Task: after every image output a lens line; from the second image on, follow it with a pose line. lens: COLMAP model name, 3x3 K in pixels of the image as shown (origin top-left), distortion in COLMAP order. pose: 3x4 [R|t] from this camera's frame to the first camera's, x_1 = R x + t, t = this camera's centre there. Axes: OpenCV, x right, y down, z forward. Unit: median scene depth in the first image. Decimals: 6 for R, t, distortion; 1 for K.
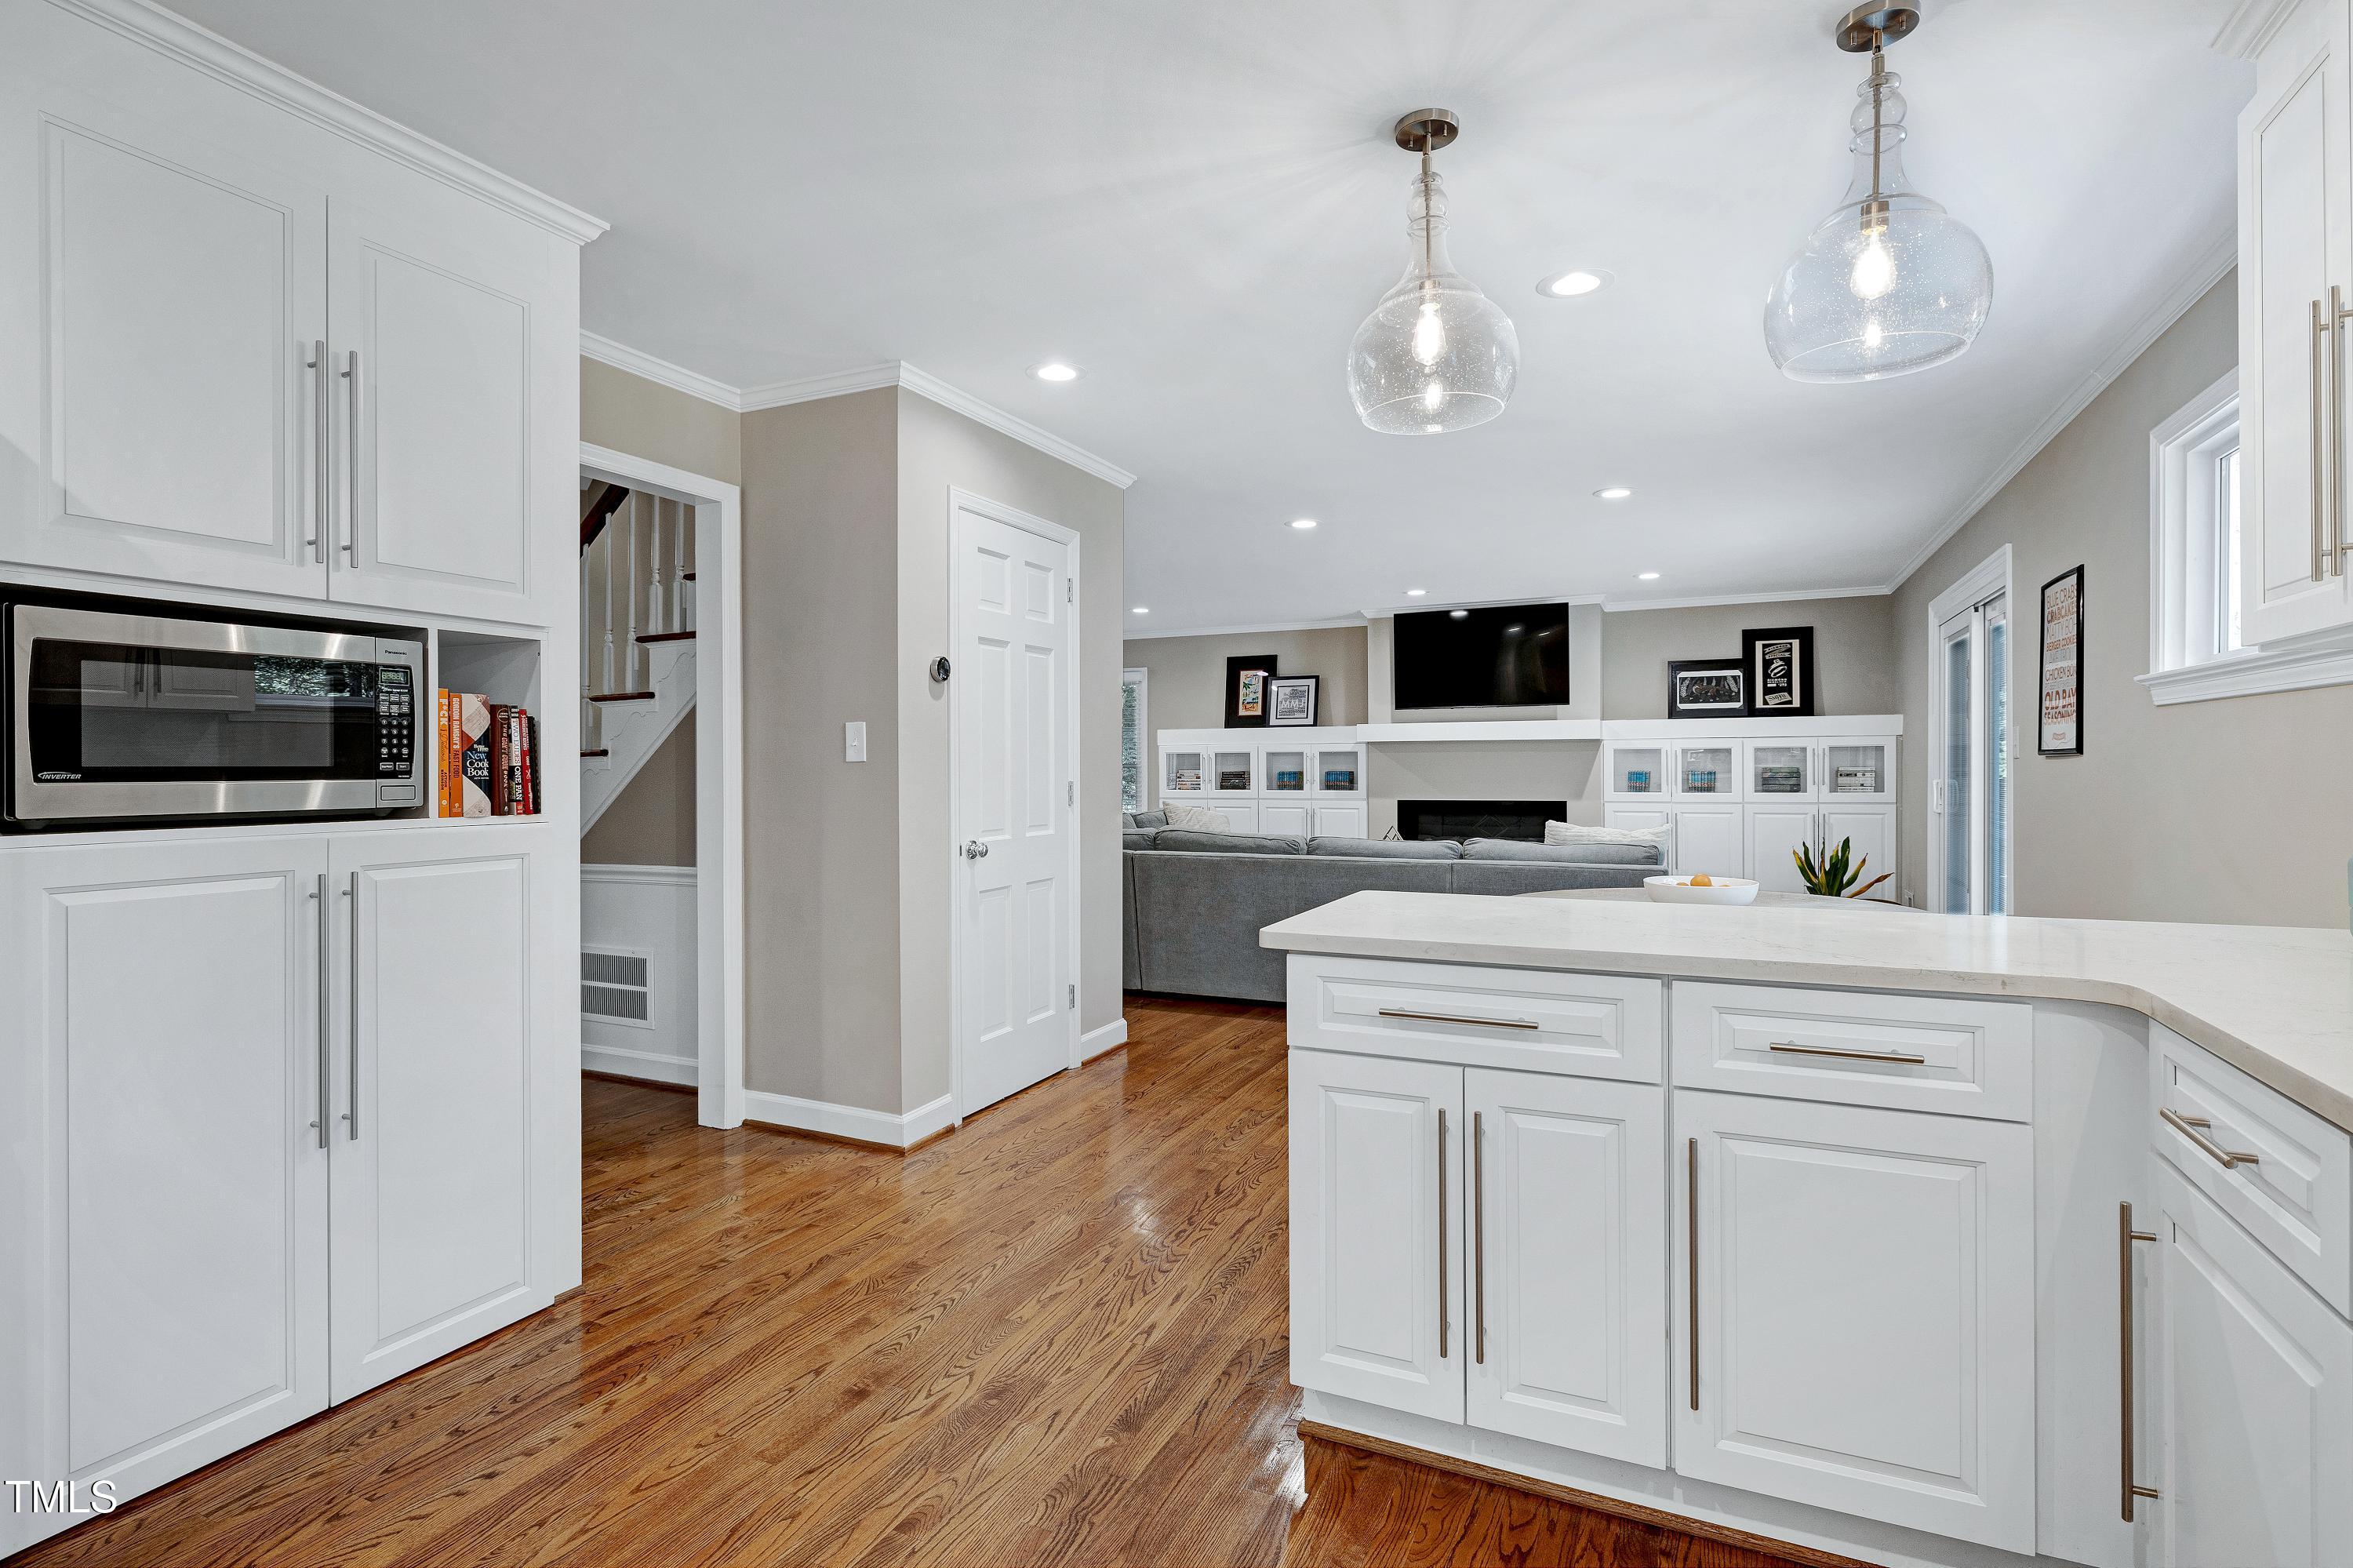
lens RADIAL K [[1145.0, 0, 1176.5], [0, 1145.0, 777.3], [0, 0, 1]] dist [0.011109, 0.000116]
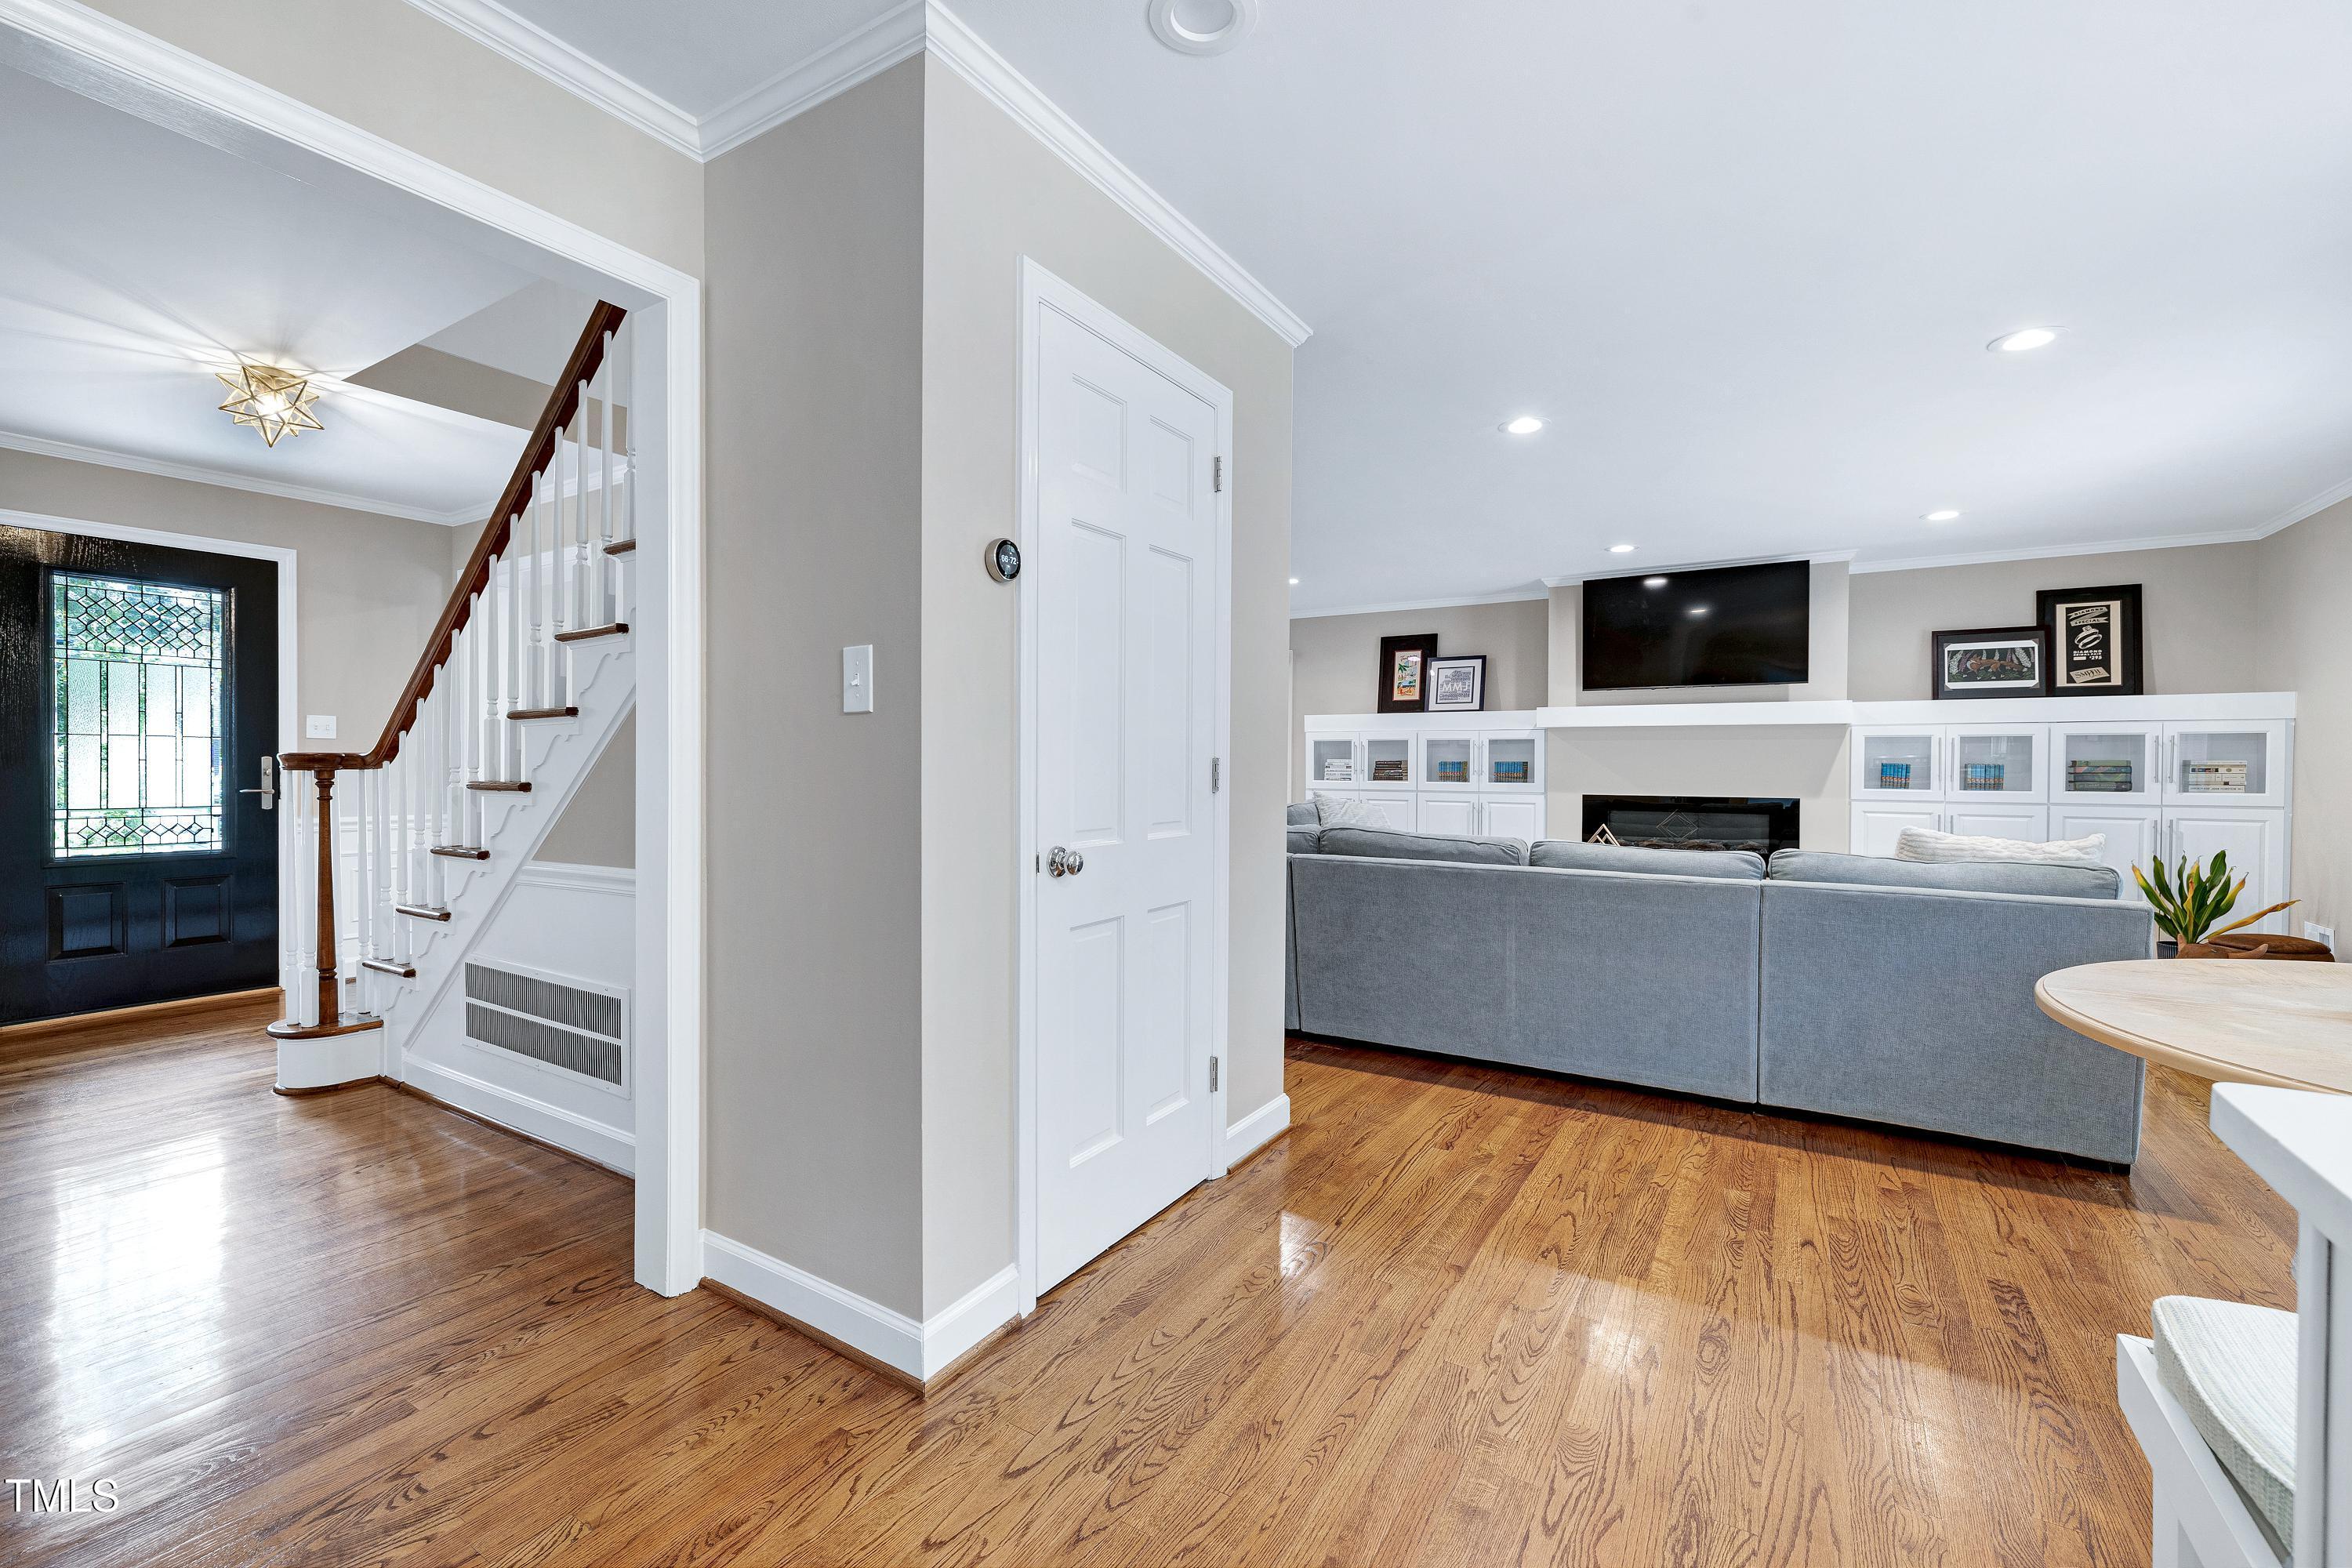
lens RADIAL K [[999.4, 0, 1160.7], [0, 999.4, 765.6], [0, 0, 1]] dist [0.000210, 0.000118]
pose [[0.990326, 0.009732, -0.138420, -0.024404], [-0.010709, 0.999923, -0.006313, 0.007067], [0.138348, 0.007734, 0.990353, 0.234921]]
